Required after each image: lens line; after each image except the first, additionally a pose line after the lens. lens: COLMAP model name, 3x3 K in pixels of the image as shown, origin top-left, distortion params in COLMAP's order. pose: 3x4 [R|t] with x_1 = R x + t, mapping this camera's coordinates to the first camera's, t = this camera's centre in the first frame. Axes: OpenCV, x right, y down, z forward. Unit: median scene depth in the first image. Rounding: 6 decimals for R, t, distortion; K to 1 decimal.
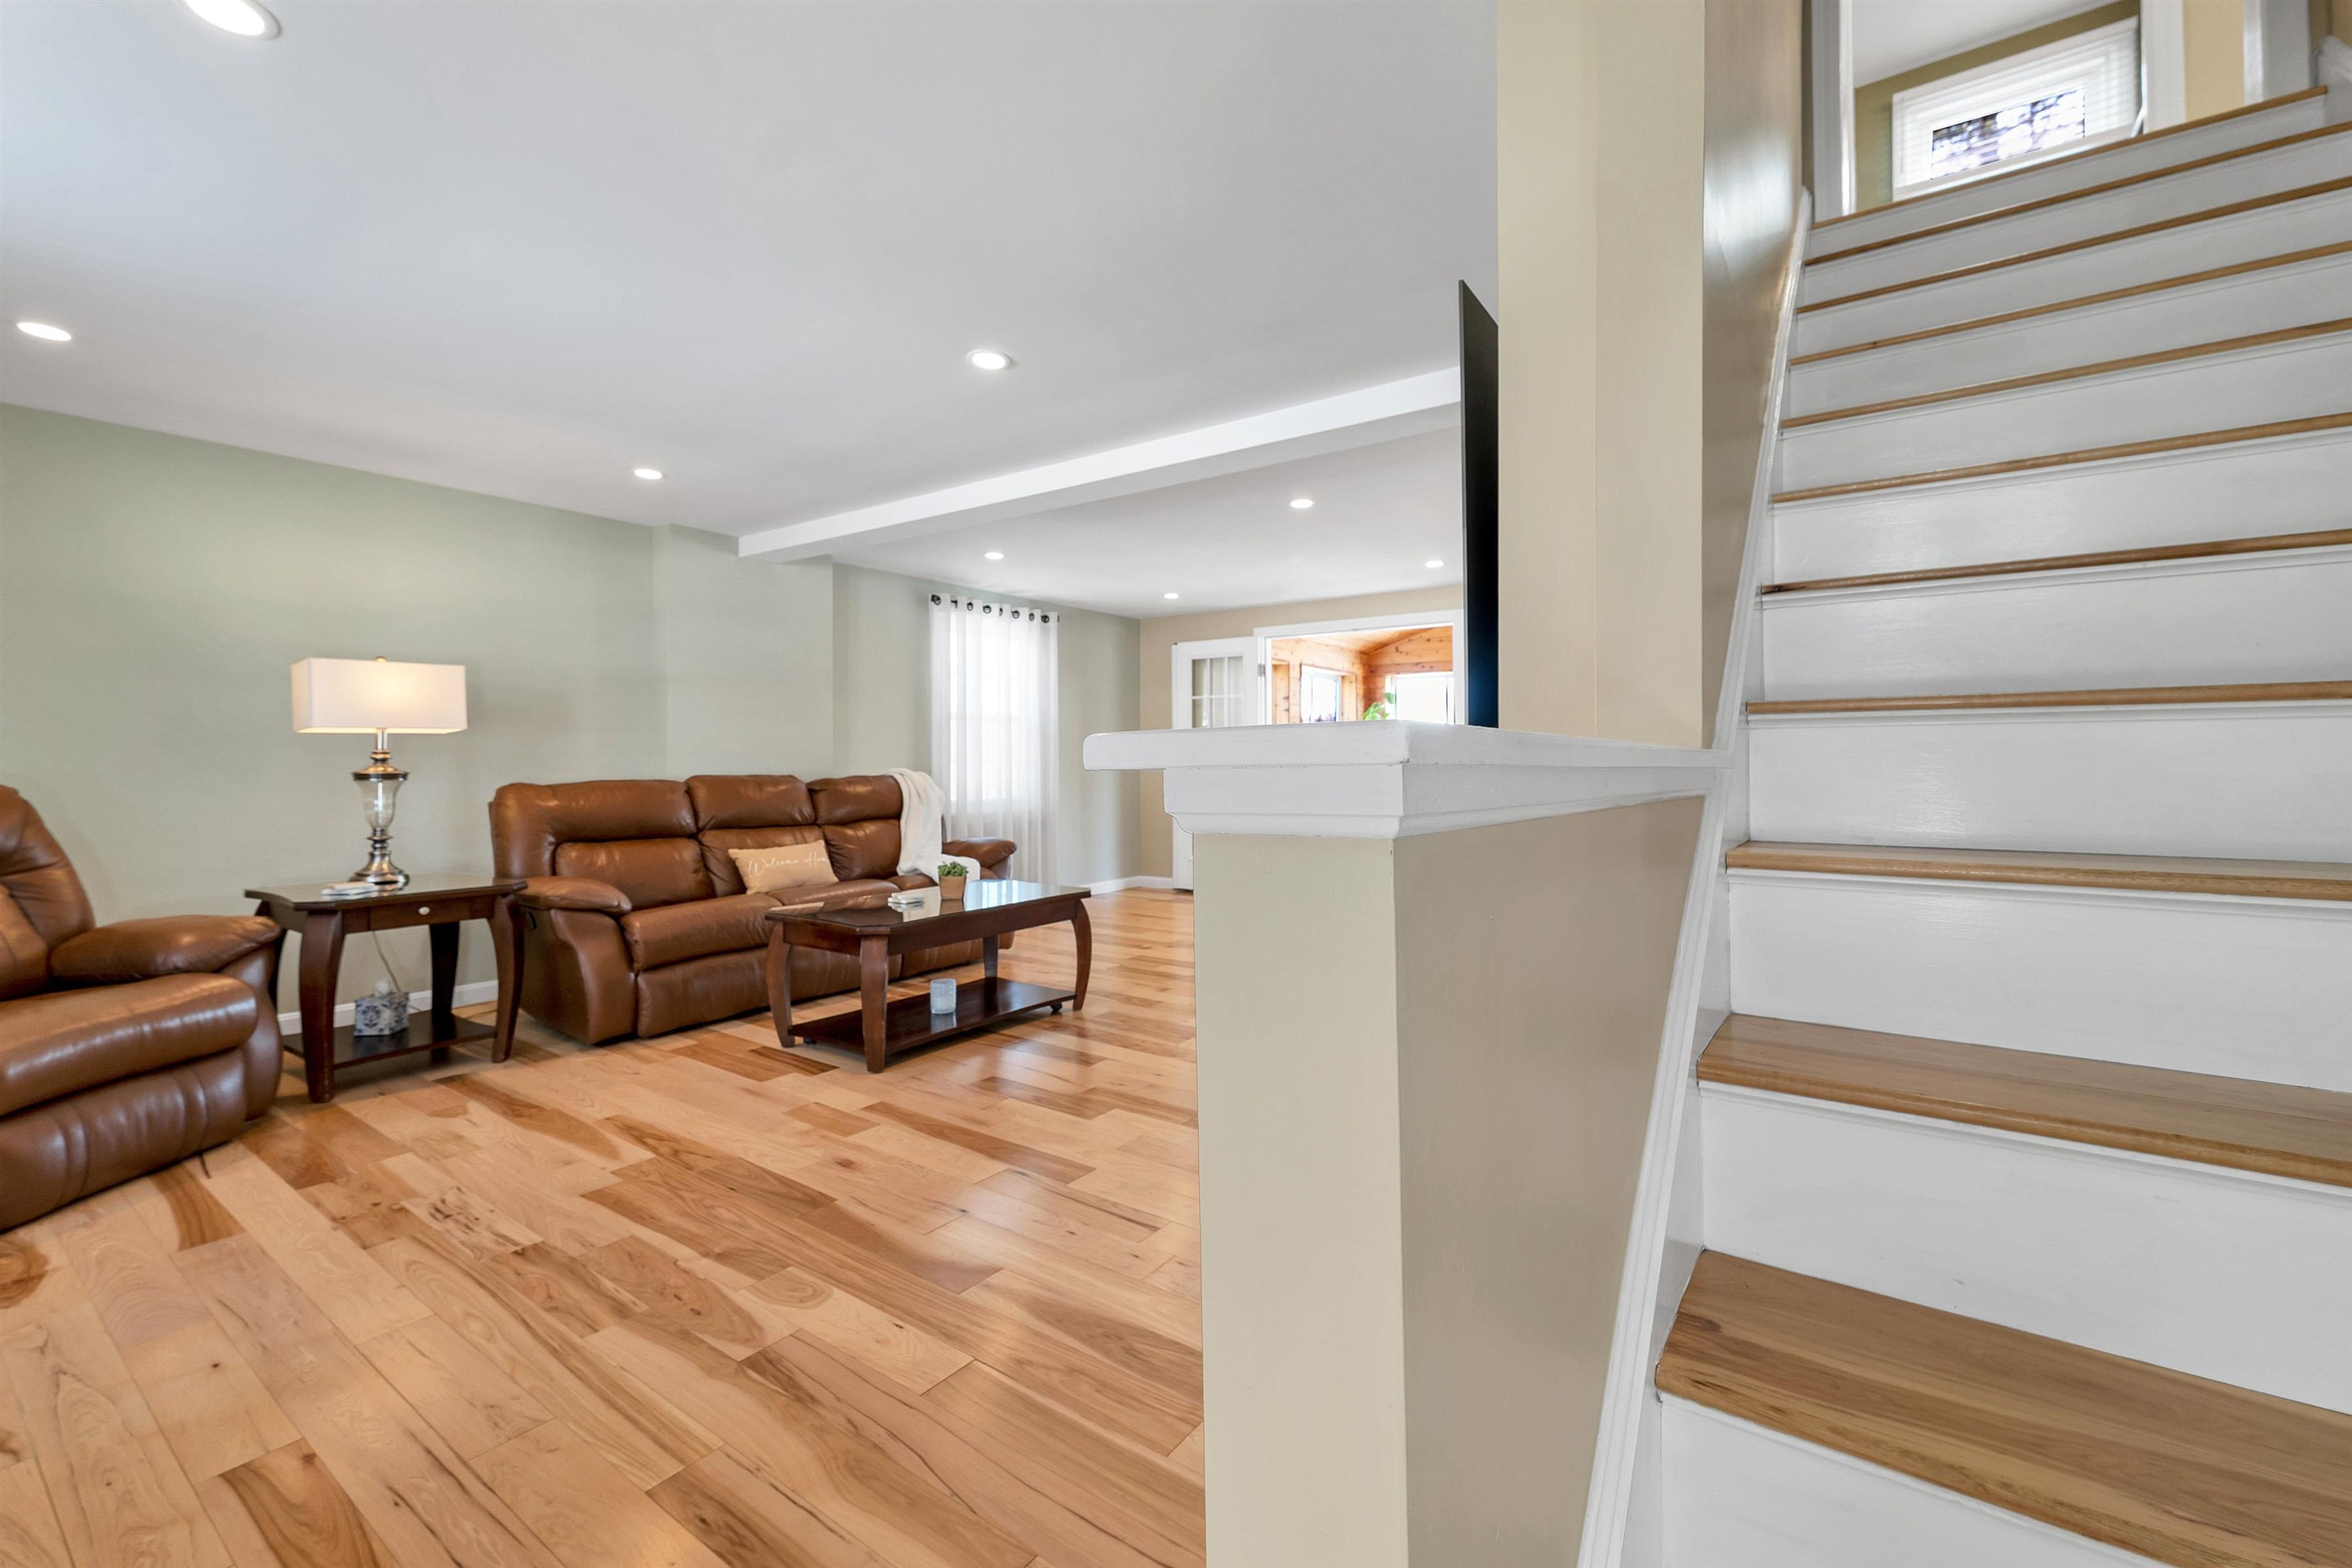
lens RADIAL K [[984.6, 0, 1186.8], [0, 984.6, 740.8], [0, 0, 1]] dist [0.002028, 0.000620]
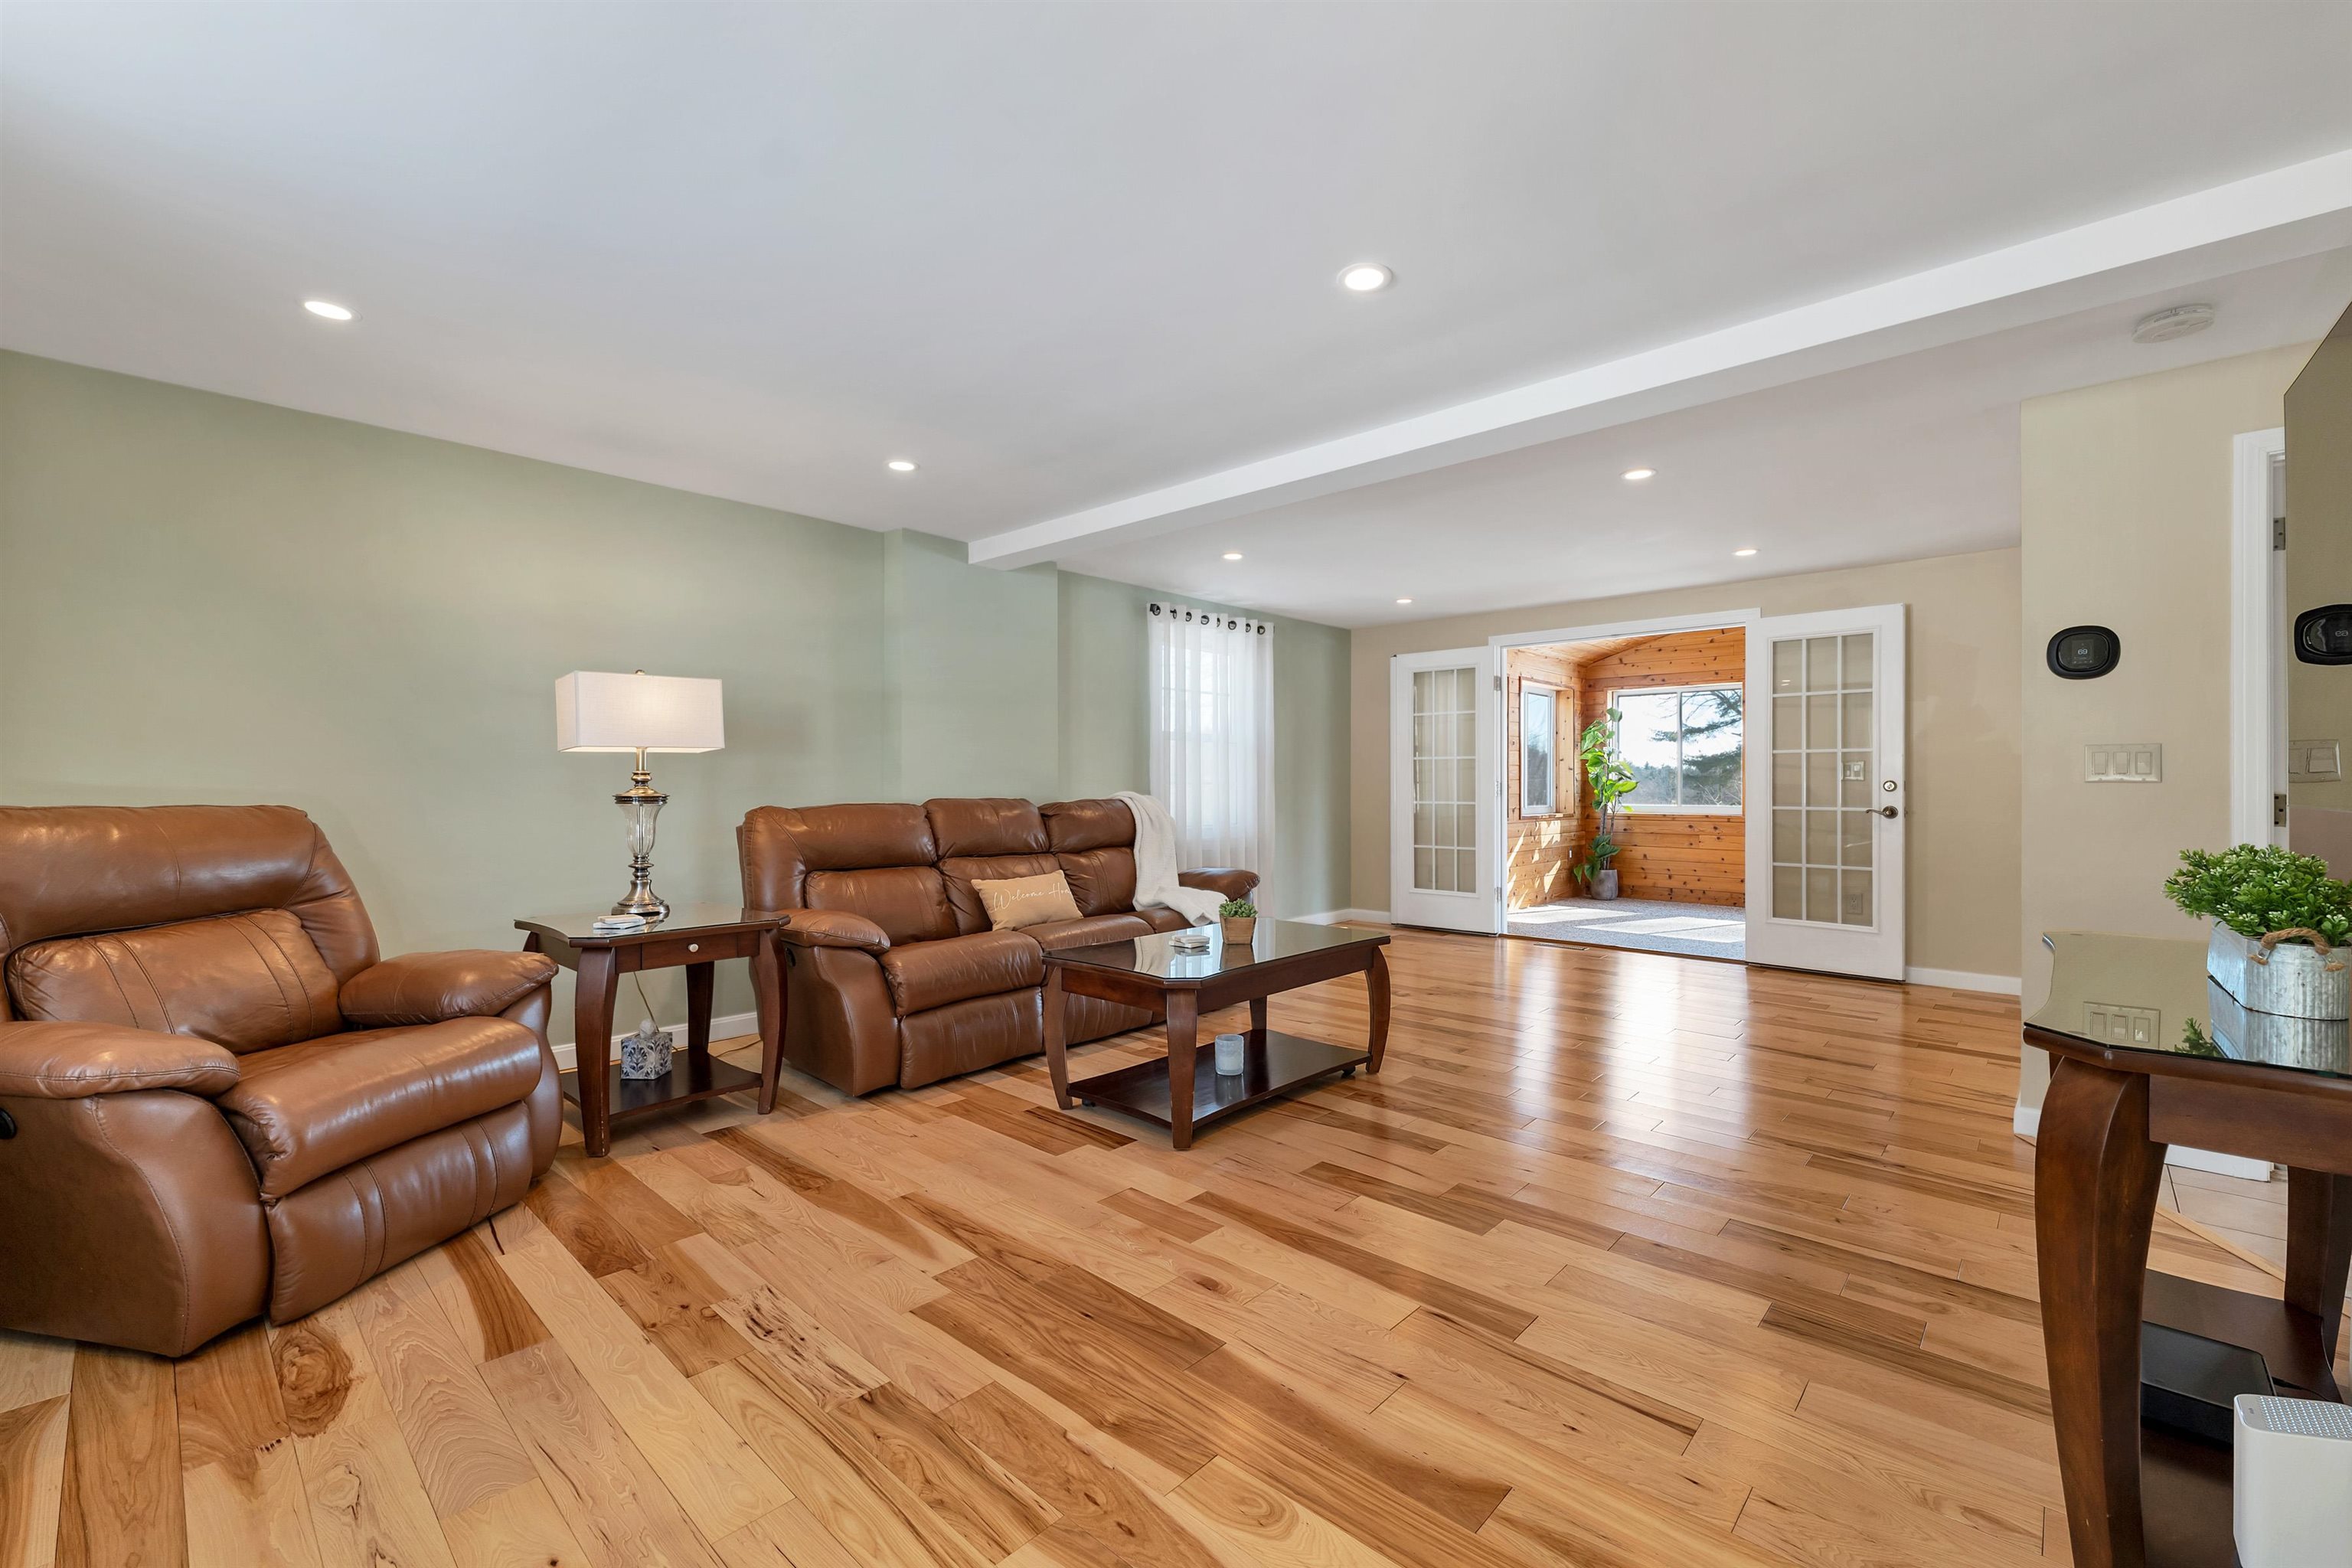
lens RADIAL K [[984.6, 0, 1175.9], [0, 984.6, 775.5], [0, 0, 1]] dist [0.002028, 0.000620]
pose [[0.990670, 0.000297, -0.136284, -0.202021], [0.001230, 0.999937, 0.011121, 0.004163], [0.136279, -0.011185, 0.990607, 0.157653]]
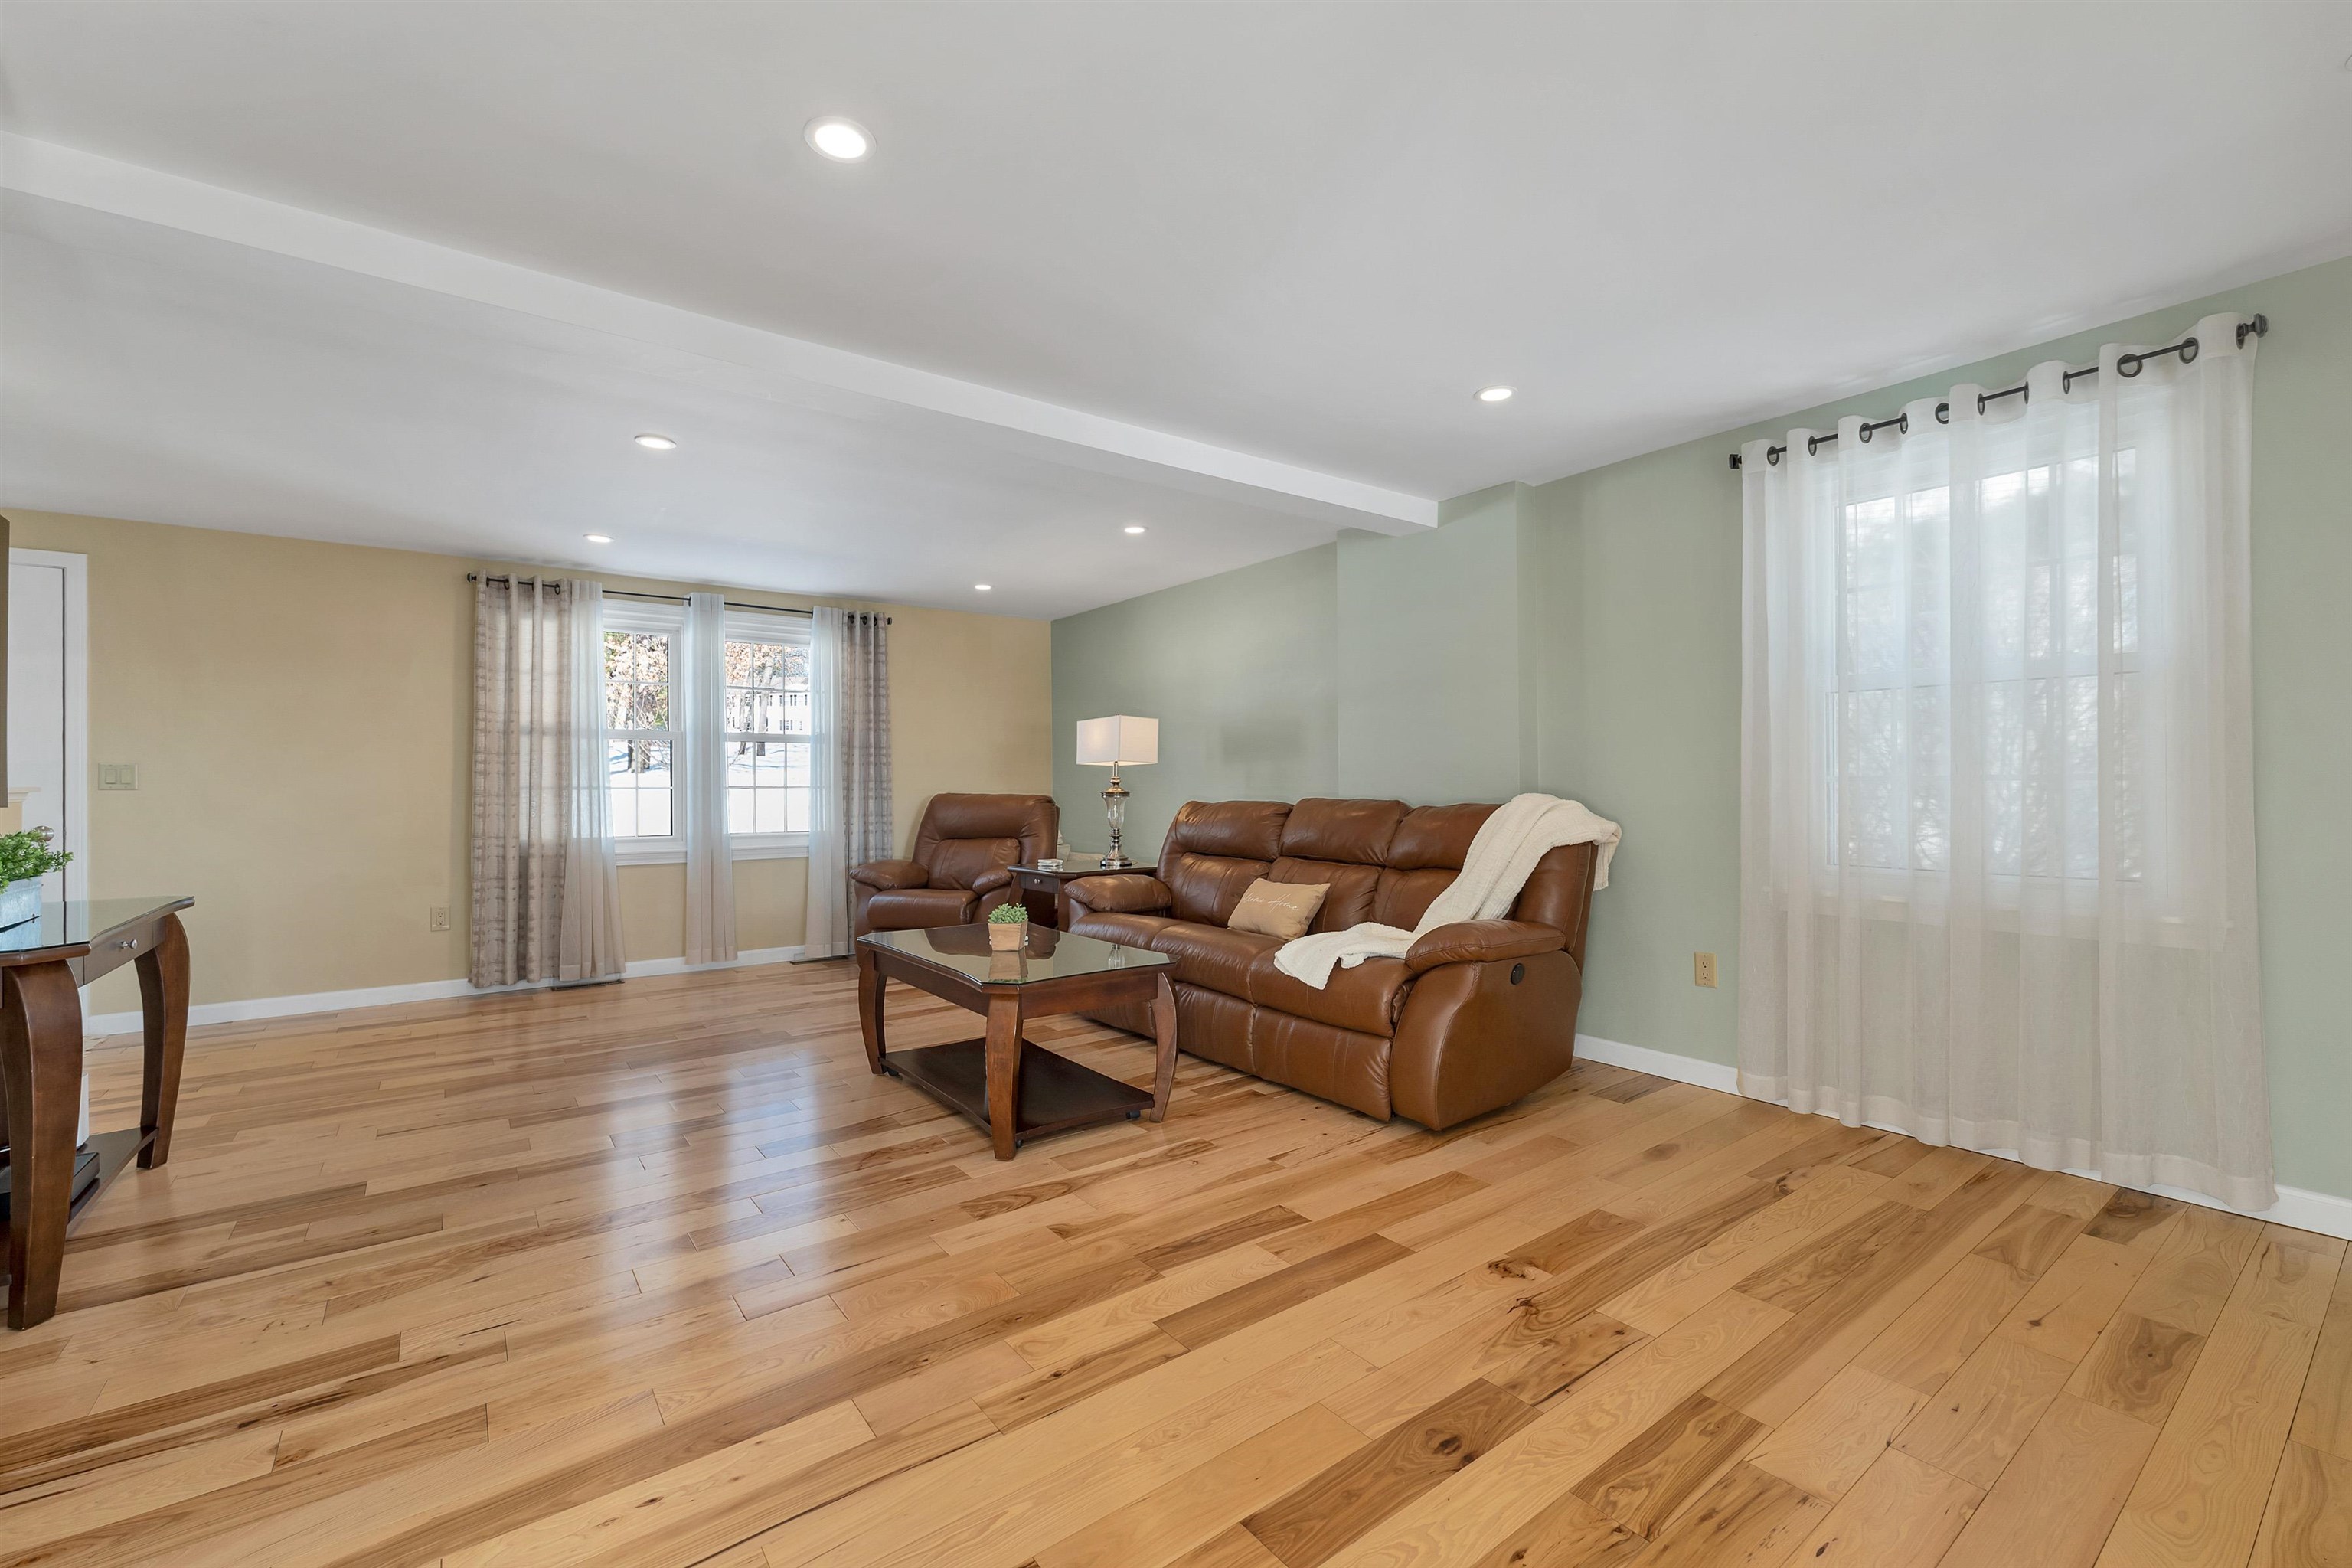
lens RADIAL K [[984.6, 0, 1176.3], [0, 984.6, 776.4], [0, 0, 1]] dist [0.002028, 0.000620]
pose [[-0.321880, -0.003761, -0.946773, 0.590233], [0.025460, 0.999596, -0.012626, 0.030857], [0.946438, -0.028169, -0.321654, 1.632562]]
